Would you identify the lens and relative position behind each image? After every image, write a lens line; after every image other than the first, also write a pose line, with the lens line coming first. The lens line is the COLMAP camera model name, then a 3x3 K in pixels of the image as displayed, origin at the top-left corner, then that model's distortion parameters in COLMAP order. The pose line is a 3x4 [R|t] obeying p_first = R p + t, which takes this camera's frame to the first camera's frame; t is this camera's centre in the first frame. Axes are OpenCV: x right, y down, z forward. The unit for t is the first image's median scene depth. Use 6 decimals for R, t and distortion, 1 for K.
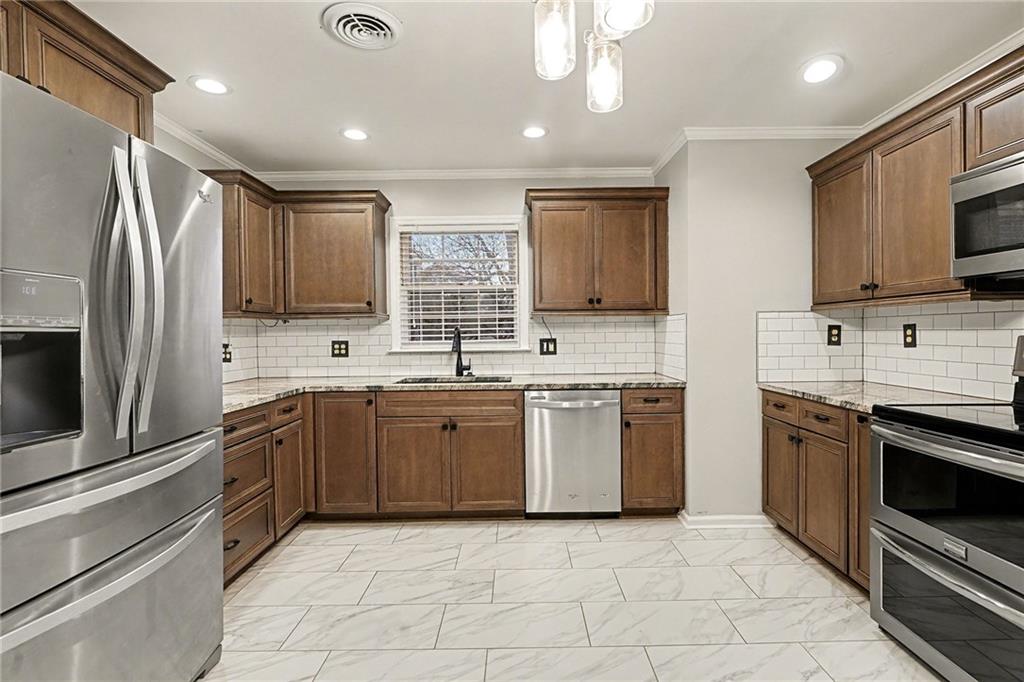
lens RADIAL K [[477.4, 0, 519.5], [0, 477.4, 340.6], [0, 0, 1]] dist [-0.004674, -0.000318]
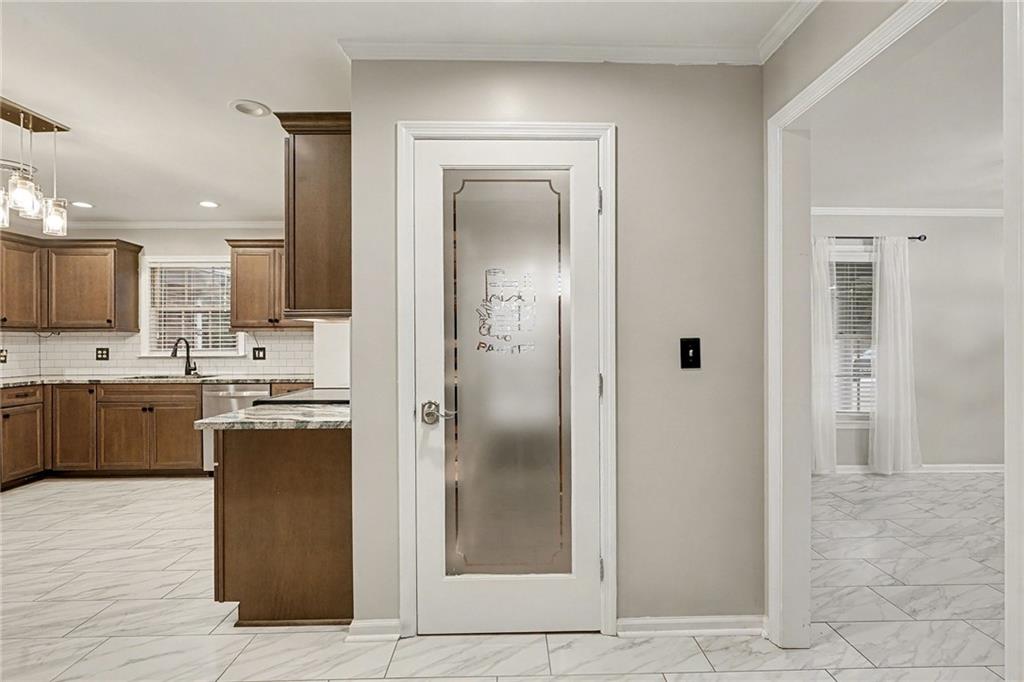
lens RADIAL K [[502.5, 0, 519.2], [0, 502.5, 338.8], [0, 0, 1]] dist [-0.005216, 0.000305]
pose [[0.999846, 0.008253, 0.015488, 0.921963], [-0.007932, 0.999755, -0.020648, -0.006690], [-0.015654, 0.020522, 0.999667, -0.505647]]
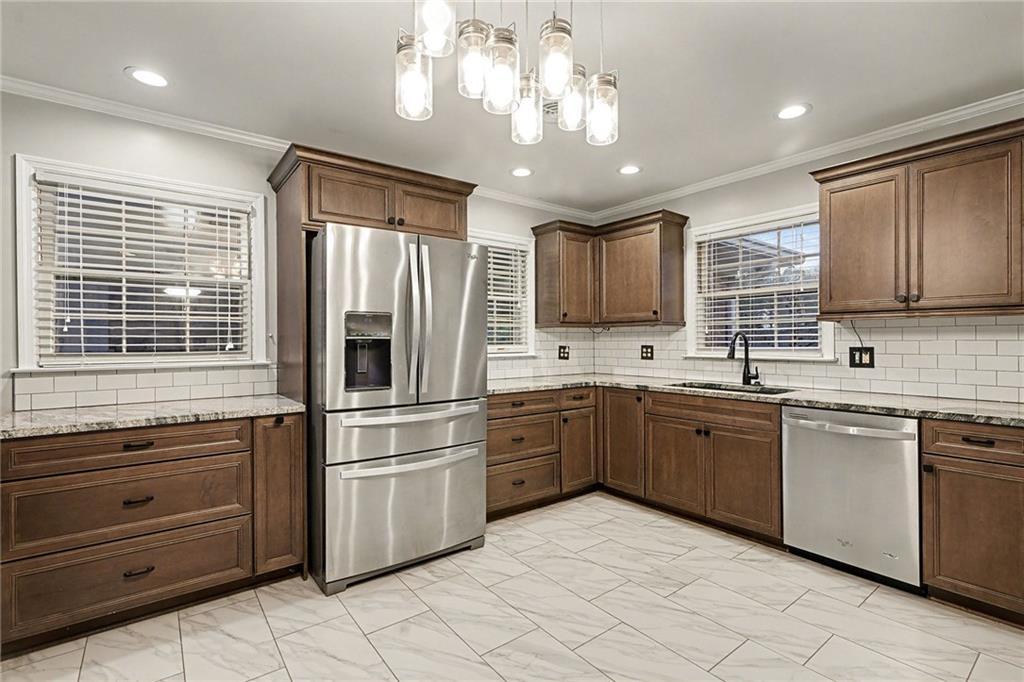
lens RADIAL K [[477.4, 0, 519.5], [0, 477.4, 340.6], [0, 0, 1]] dist [-0.004674, -0.000318]
pose [[0.611257, 0.010076, -0.791368, 0.409655], [-0.016208, 0.999869, 0.000211, -0.007479], [0.791266, 0.012698, 0.611340, 0.069510]]
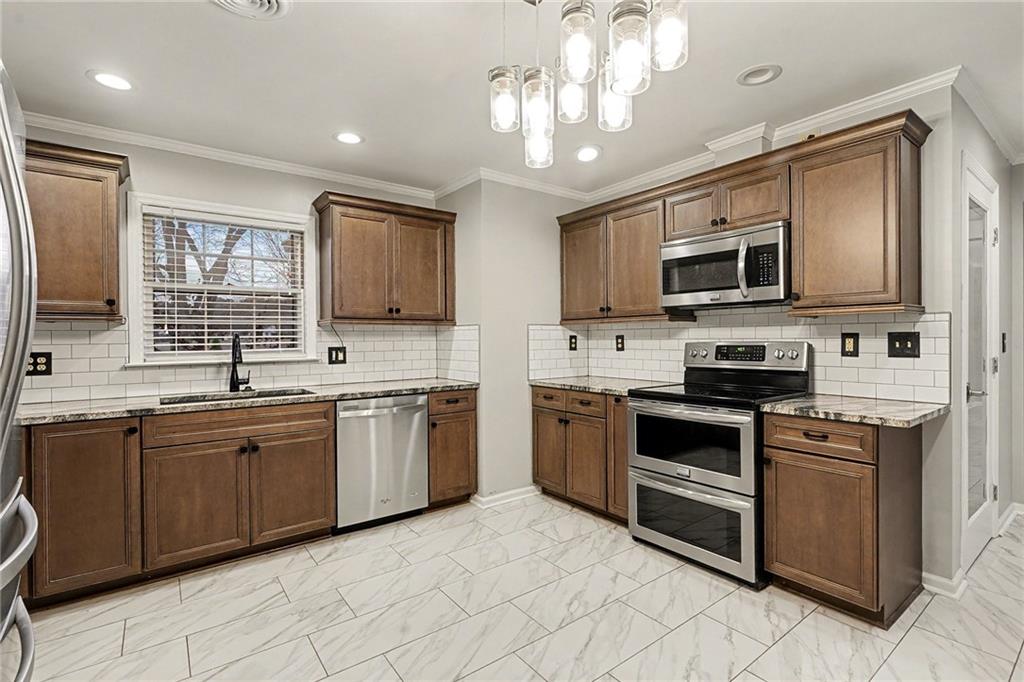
lens RADIAL K [[477.4, 0, 519.5], [0, 477.4, 340.6], [0, 0, 1]] dist [-0.004674, -0.000318]
pose [[0.797576, 0.001348, 0.603217, -0.274358], [0.010057, 0.999829, -0.015532, 0.001554], [-0.603134, 0.018454, 0.797426, 0.006540]]
